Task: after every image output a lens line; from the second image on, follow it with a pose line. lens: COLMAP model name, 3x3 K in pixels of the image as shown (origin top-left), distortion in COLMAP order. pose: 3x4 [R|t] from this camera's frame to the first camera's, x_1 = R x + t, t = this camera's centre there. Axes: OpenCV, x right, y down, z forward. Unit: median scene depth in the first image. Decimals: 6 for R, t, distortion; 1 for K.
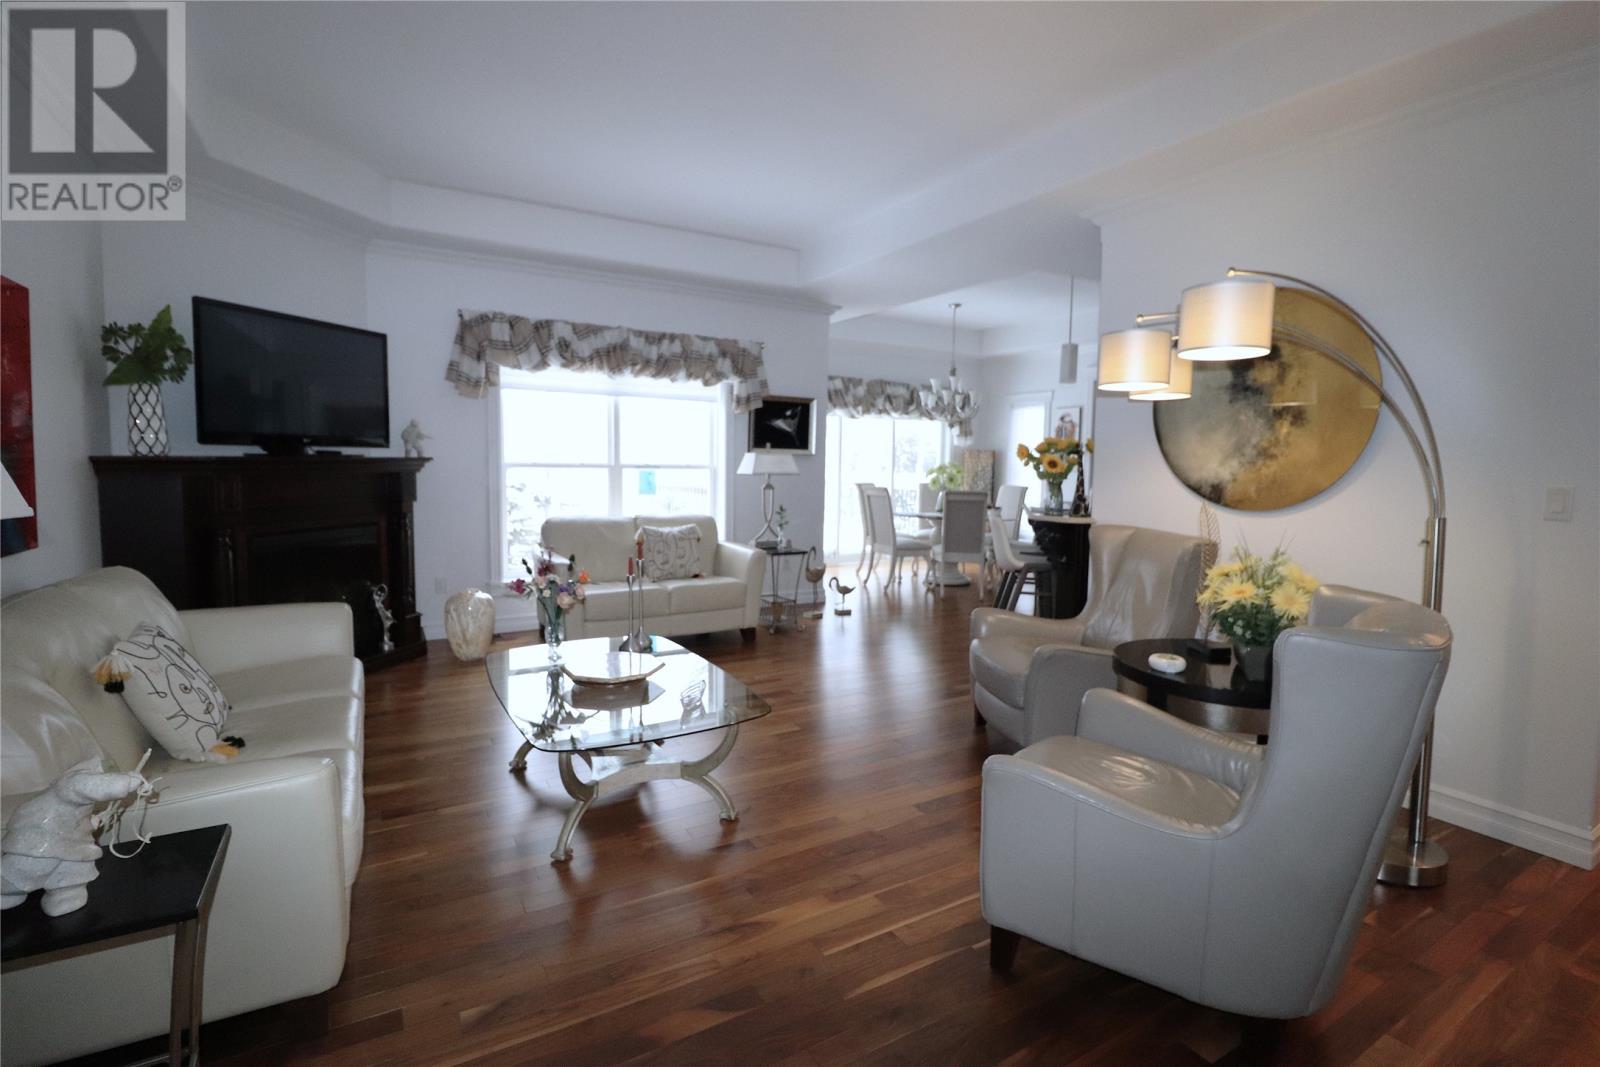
lens RADIAL K [[736.8, 0, 801.0], [0, 736.8, 510.5], [0, 0, 1]] dist [0.000004, -0.011959]
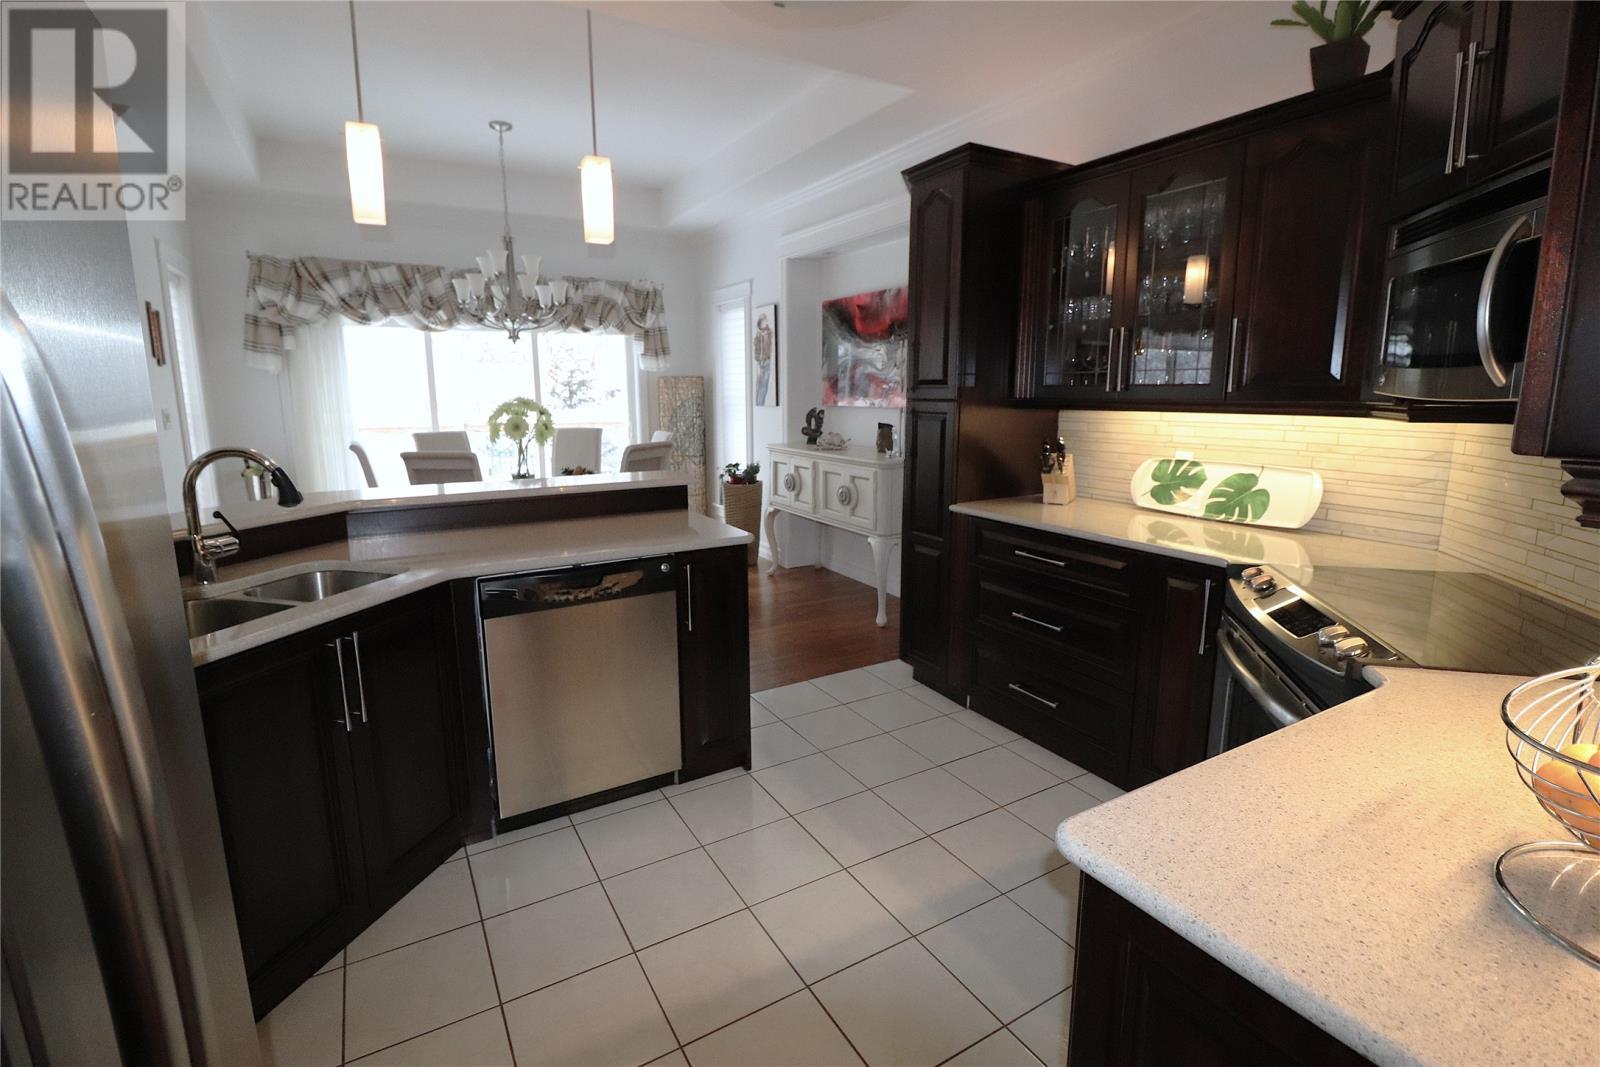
lens RADIAL K [[731.1, 0, 800.0], [0, 731.1, 533.5], [0, 0, 1]] dist [-0.018347, -0.000103]
pose [[0.999760, -0.017429, -0.013285, 0.616444], [0.018929, 0.992251, 0.122800, -0.032638], [0.011042, -0.123022, 0.992343, 0.544187]]
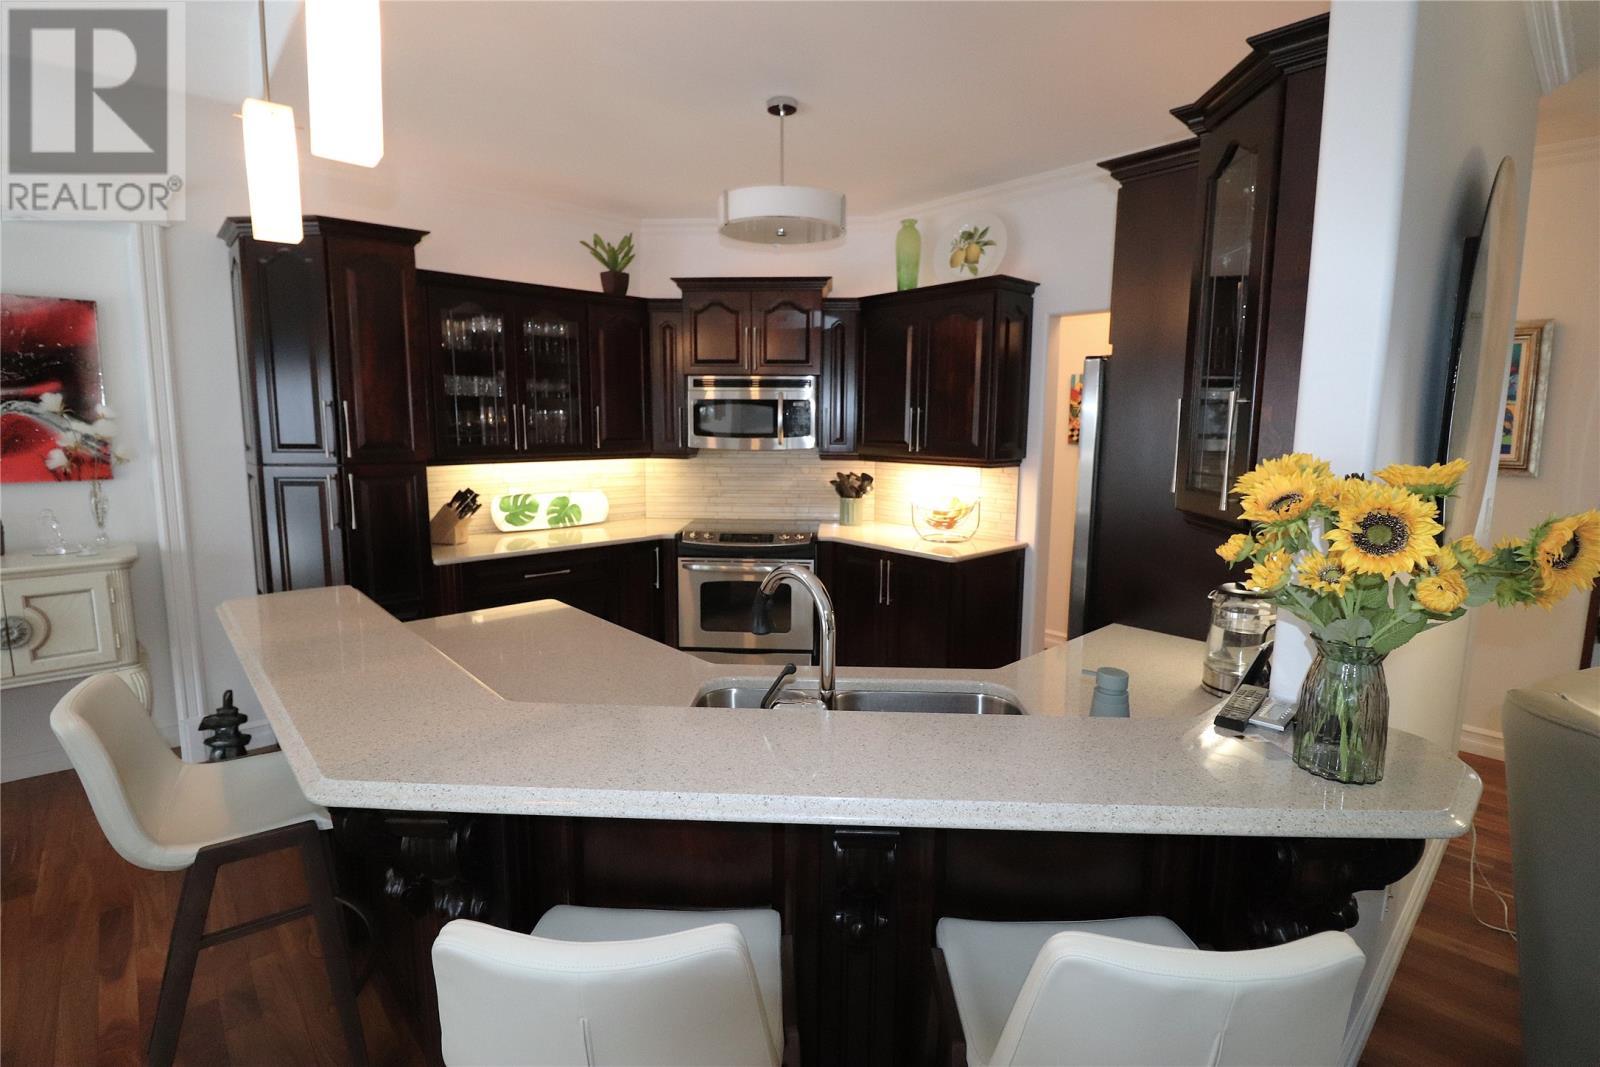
lens RADIAL K [[736.8, 0, 801.0], [0, 736.8, 510.5], [0, 0, 1]] dist [0.000004, -0.011959]
pose [[-0.203080, -0.139136, 0.969226, 0.112772], [0.057351, 0.986463, 0.153627, -0.095953], [-0.977481, 0.086785, -0.192352, 0.904213]]
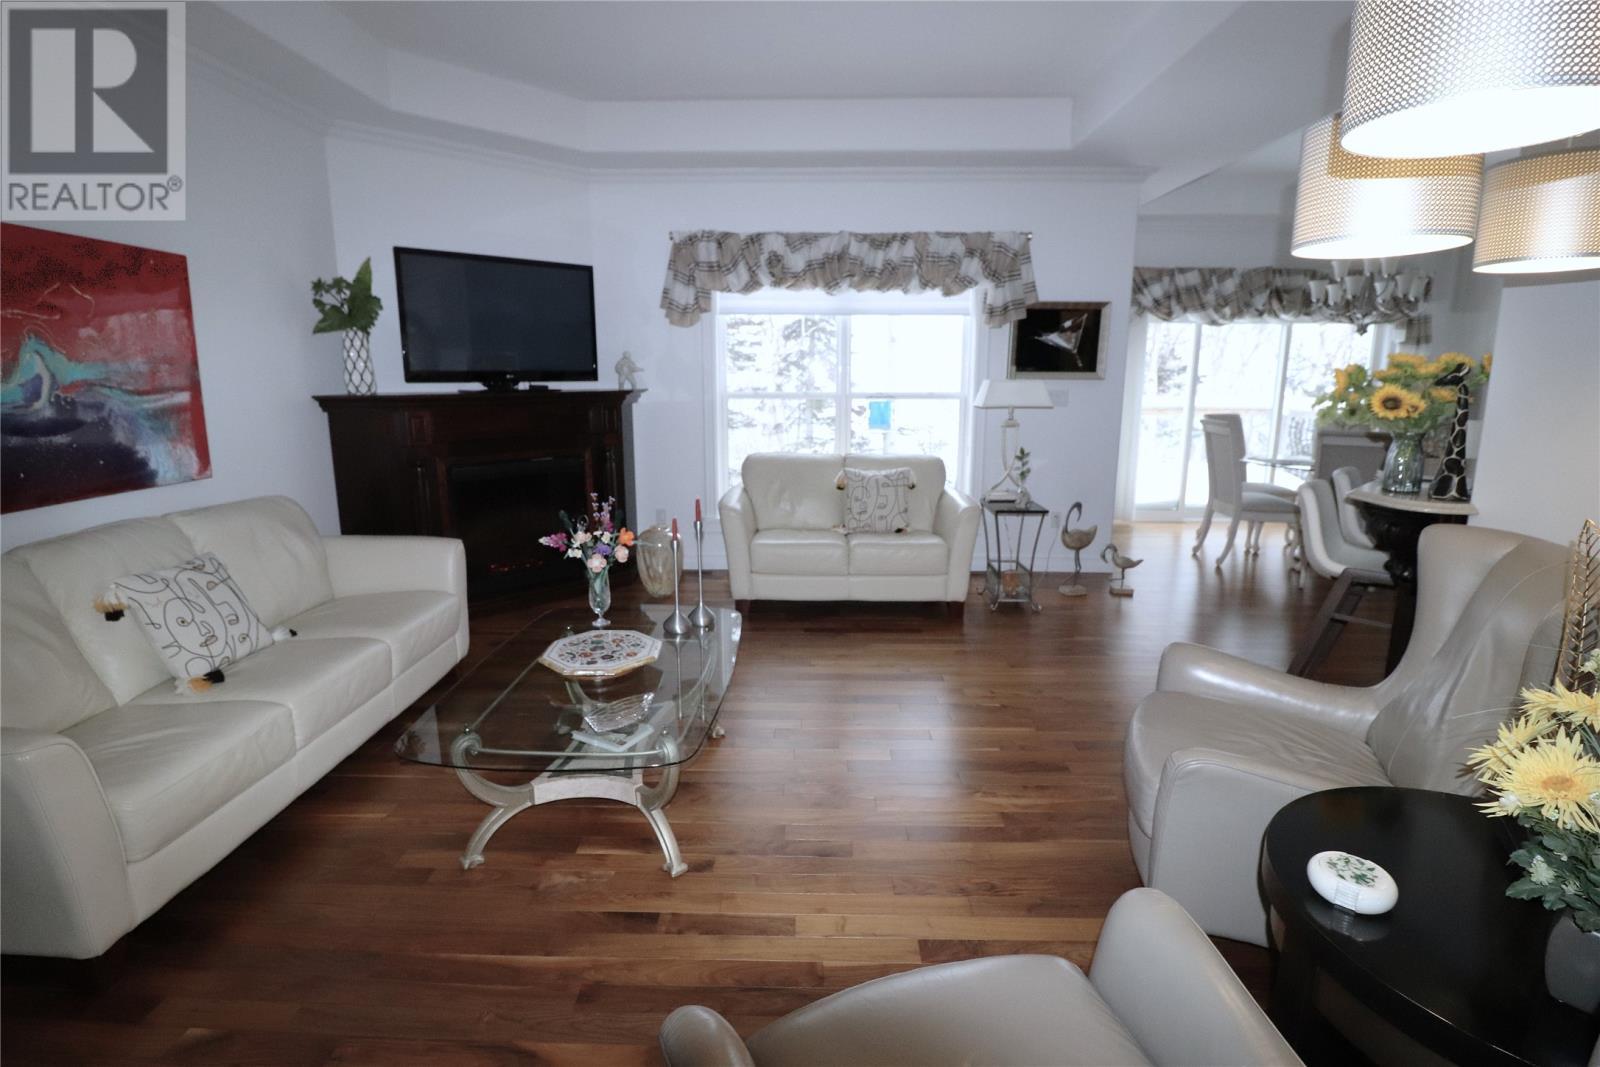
lens RADIAL K [[750.1, 0, 797.3], [0, 750.1, 513.8], [0, 0, 1]] dist [0.010159, -0.023440]
pose [[0.851051, 0.081036, -0.518792, 0.185377], [-0.022888, 0.992805, 0.117531, -0.025299], [0.524584, -0.088151, 0.846783, 0.202697]]
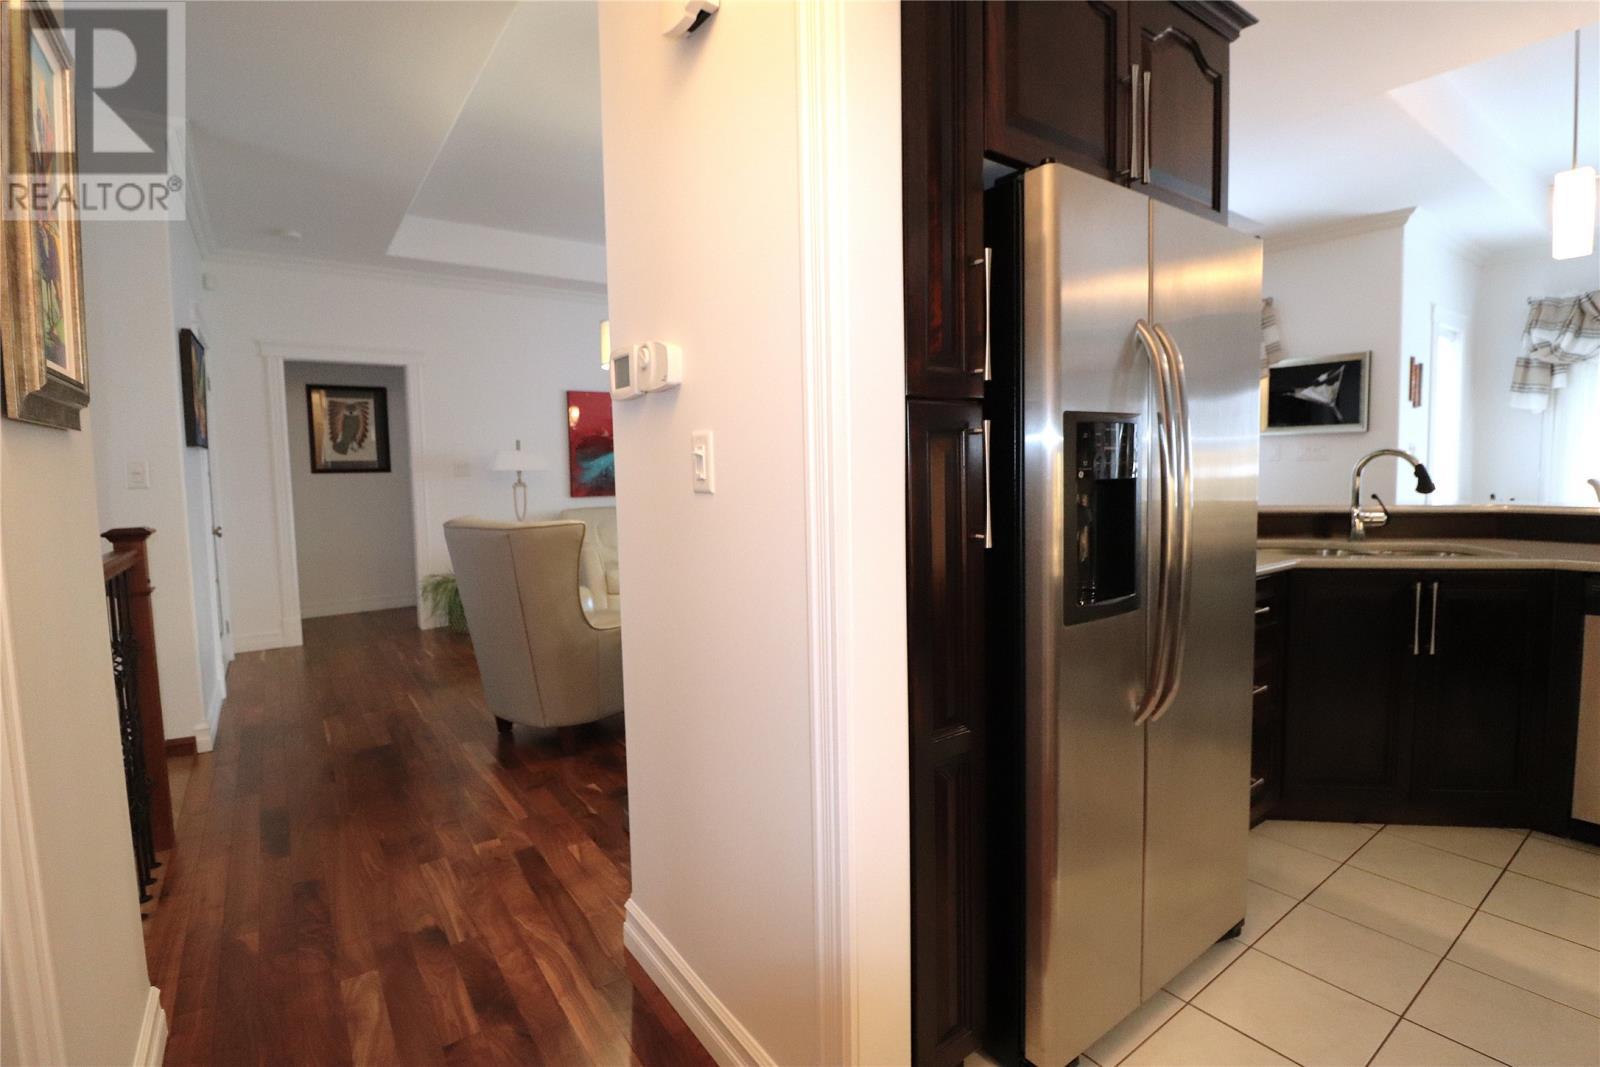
lens RADIAL K [[736.8, 0, 801.0], [0, 736.8, 510.5], [0, 0, 1]] dist [0.000004, -0.011959]
pose [[0.090839, 0.041421, -0.995004, 0.782313], [-0.050538, 0.998039, 0.036933, 0.003563], [0.994582, 0.046931, 0.092754, 0.457581]]
